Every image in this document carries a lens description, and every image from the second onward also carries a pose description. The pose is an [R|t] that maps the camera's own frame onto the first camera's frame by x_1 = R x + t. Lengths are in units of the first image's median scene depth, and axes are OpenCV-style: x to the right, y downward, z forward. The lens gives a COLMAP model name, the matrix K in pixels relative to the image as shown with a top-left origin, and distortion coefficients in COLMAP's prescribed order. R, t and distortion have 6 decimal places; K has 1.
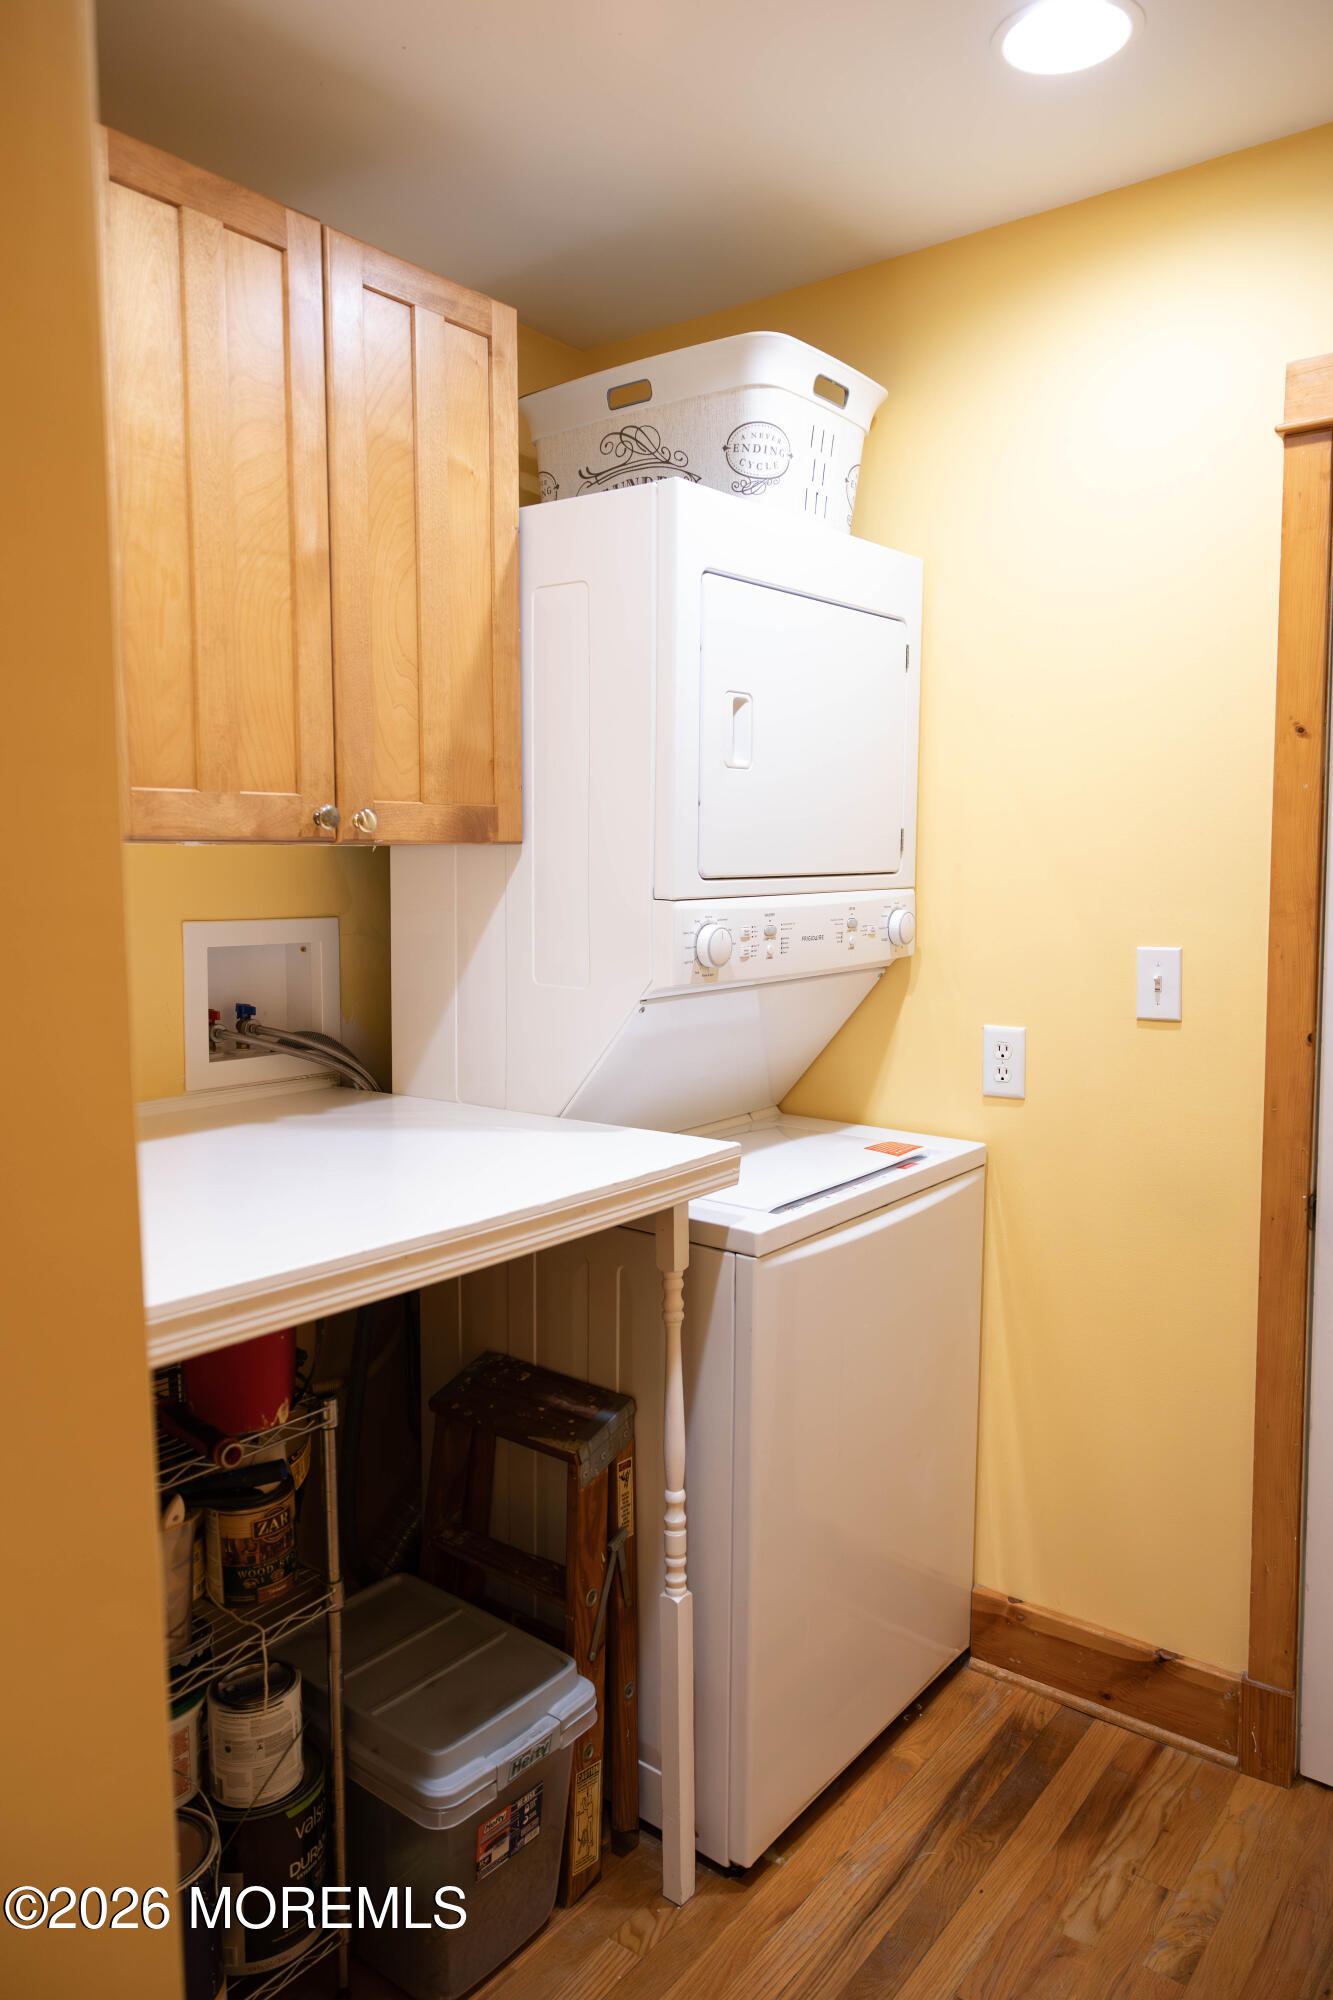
lens RADIAL K [[1388.5, 0, 674.9], [0, 1388.5, 966.6], [0, 0, 1]] dist [-0.007180, 0.015620]
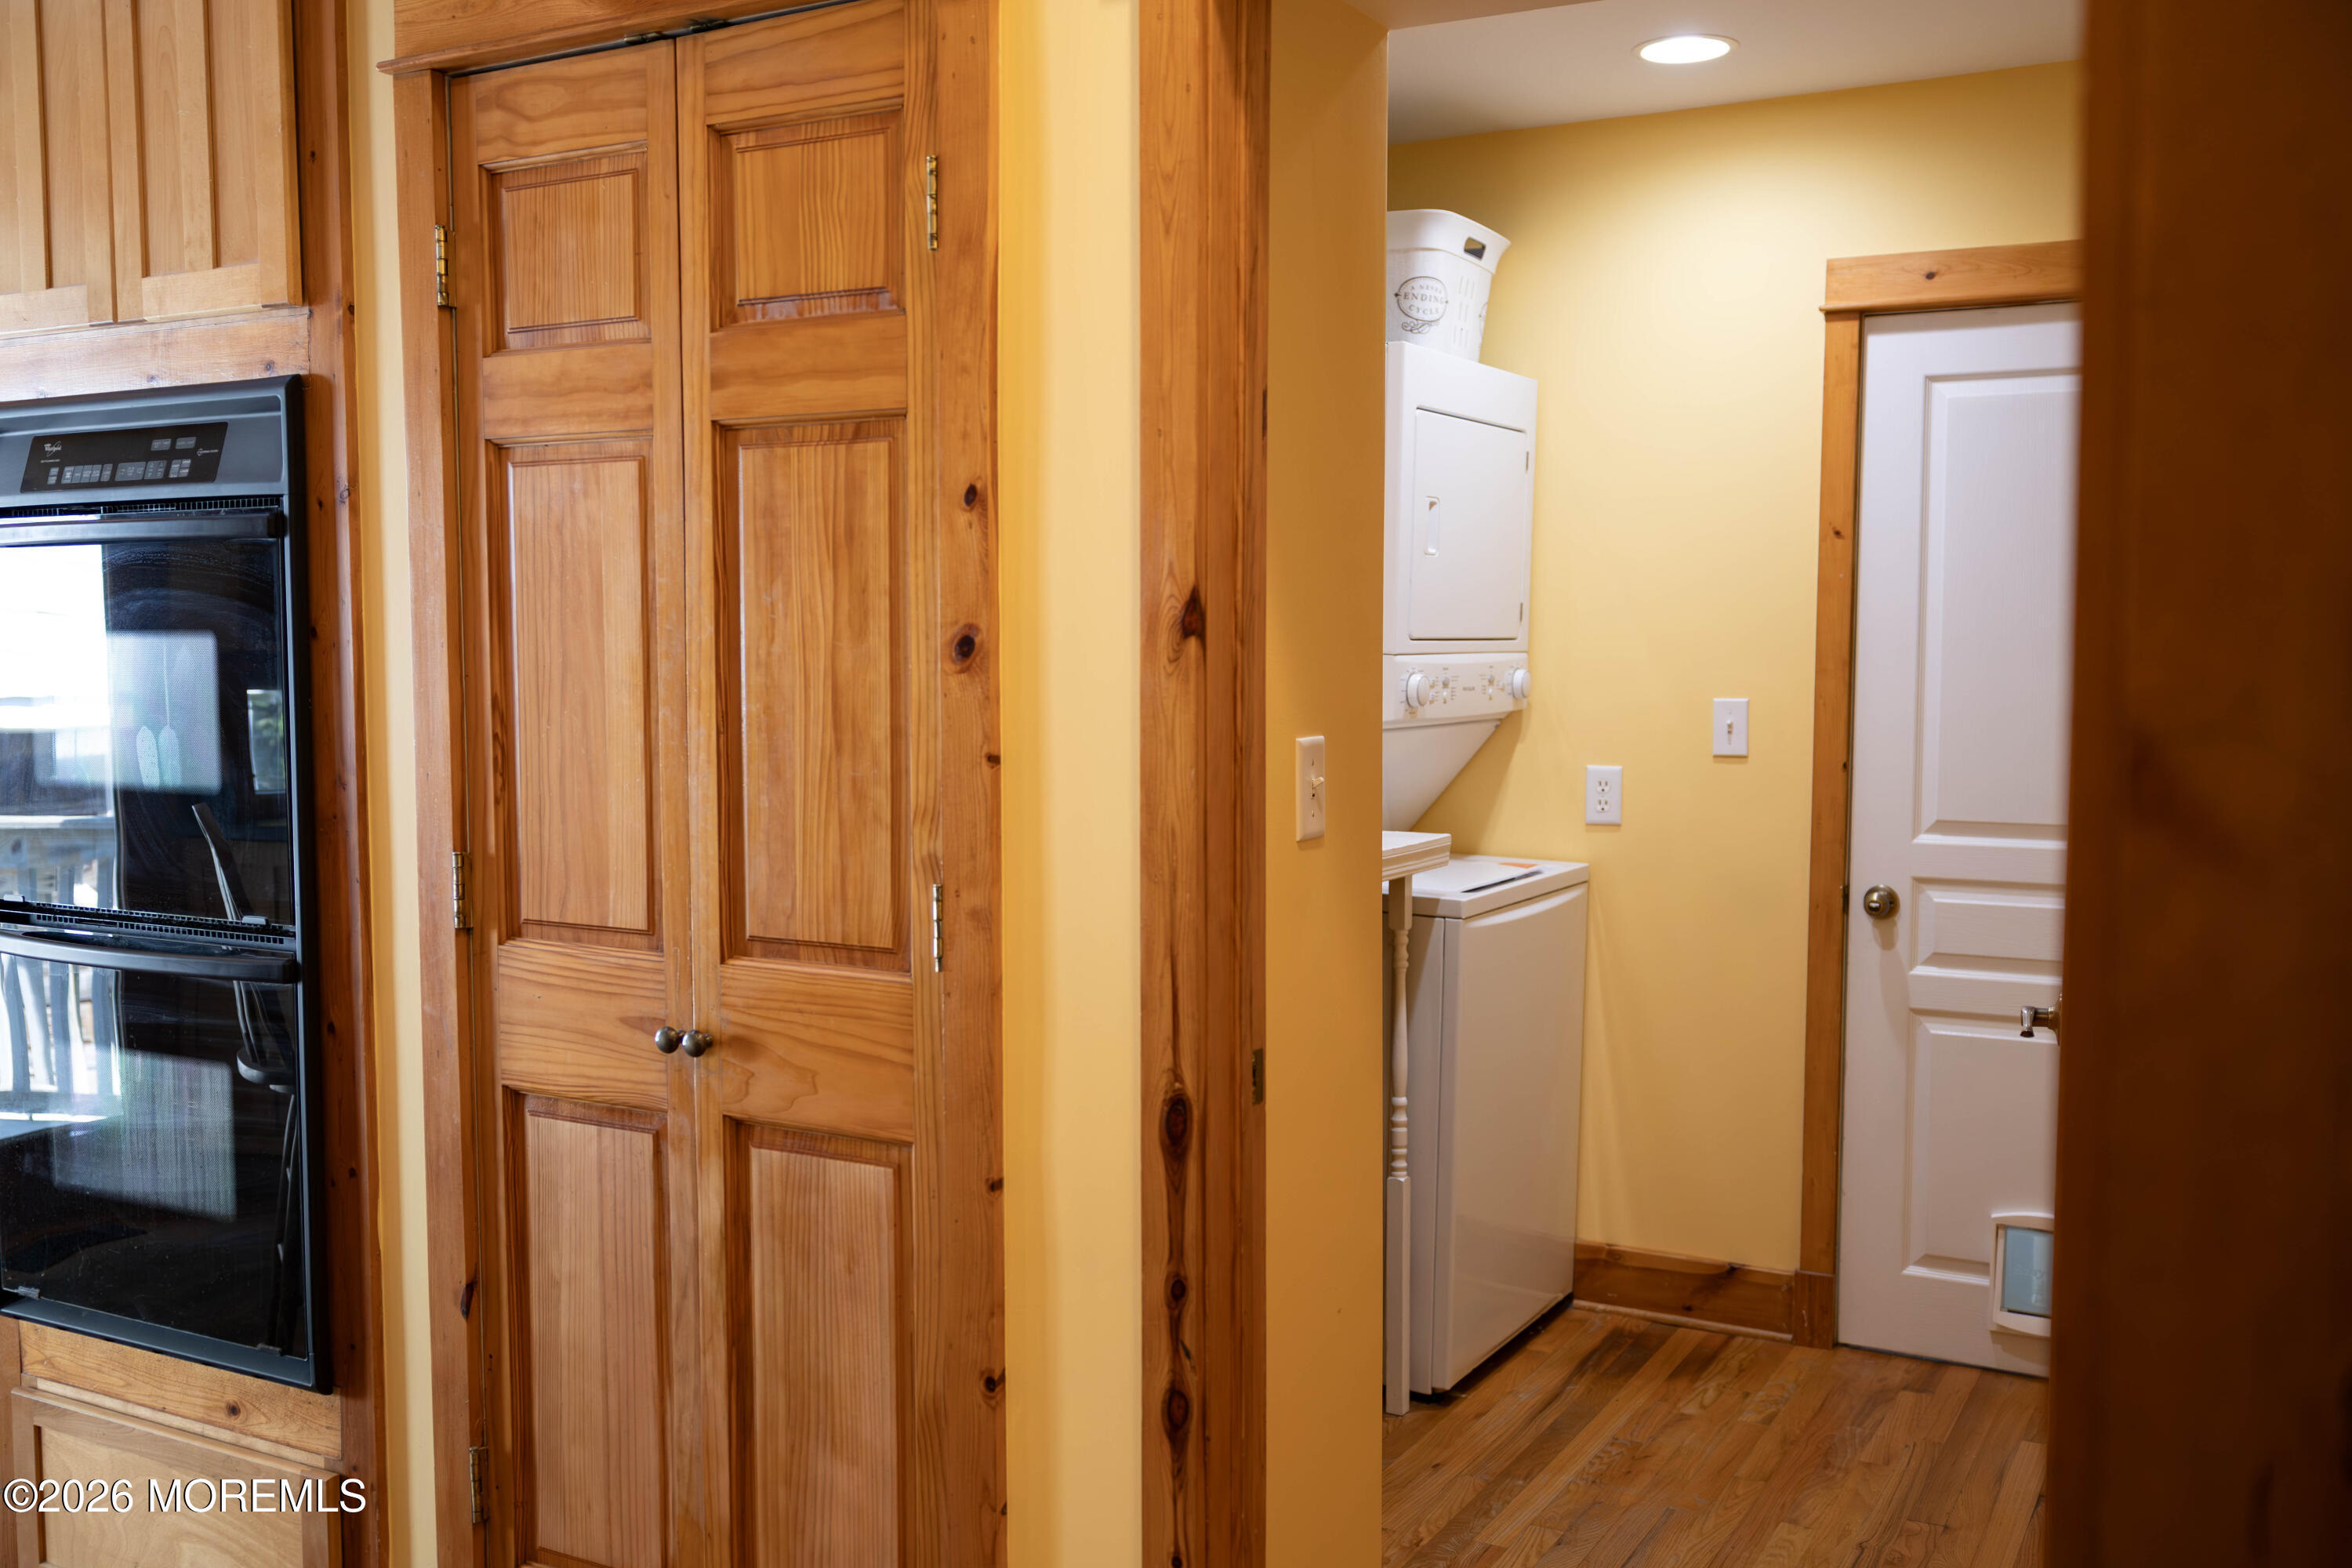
lens RADIAL K [[2140.2, 0, 1175.2], [0, 2140.2, 784.1], [0, 0, 1]] dist [-0.003371, 0.002819]
pose [[0.988875, -0.000216, 0.148749, -0.447503], [0.001855, 0.999939, -0.010880, 0.085134], [-0.148737, 0.011035, 0.988815, -0.864559]]
